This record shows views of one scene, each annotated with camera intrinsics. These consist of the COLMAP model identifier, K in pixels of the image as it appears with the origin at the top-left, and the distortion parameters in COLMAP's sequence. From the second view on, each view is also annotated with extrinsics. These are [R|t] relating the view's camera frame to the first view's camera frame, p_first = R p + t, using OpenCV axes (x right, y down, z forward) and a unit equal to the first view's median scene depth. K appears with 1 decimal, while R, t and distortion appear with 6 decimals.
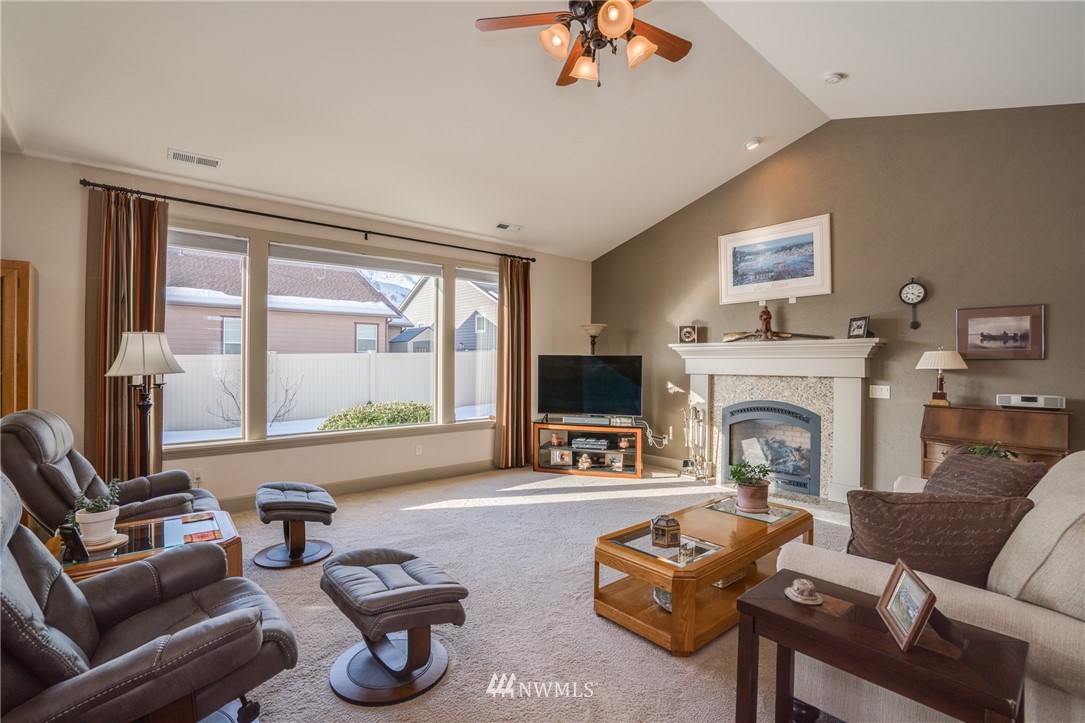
lens RADIAL K [[498.9, 0, 536.6], [0, 498.9, 362.2], [0, 0, 1]] dist [-0.053713, 0.021538]
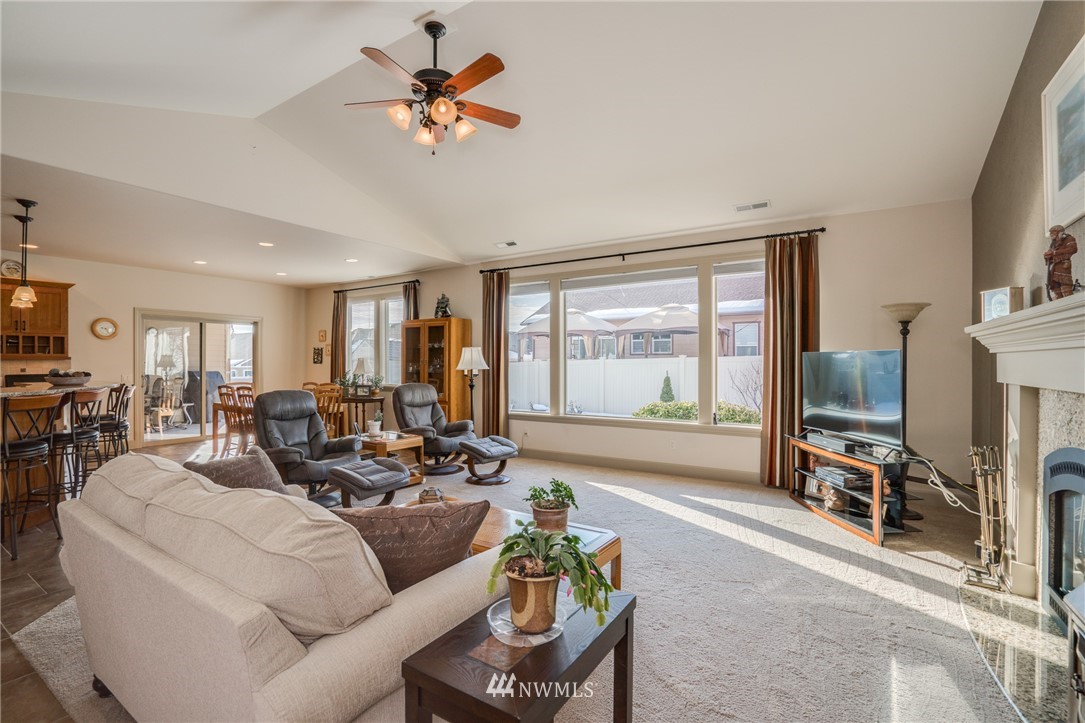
lens RADIAL K [[489.9, 0, 542.5], [0, 489.9, 361.5], [0, 0, 1]] dist [-0.059270, 0.000268]
pose [[0.295399, -0.004984, -0.955361, 0.639724], [0.003345, 0.999986, -0.004182, 0.001625], [0.955368, -0.001960, 0.295412, 0.402299]]
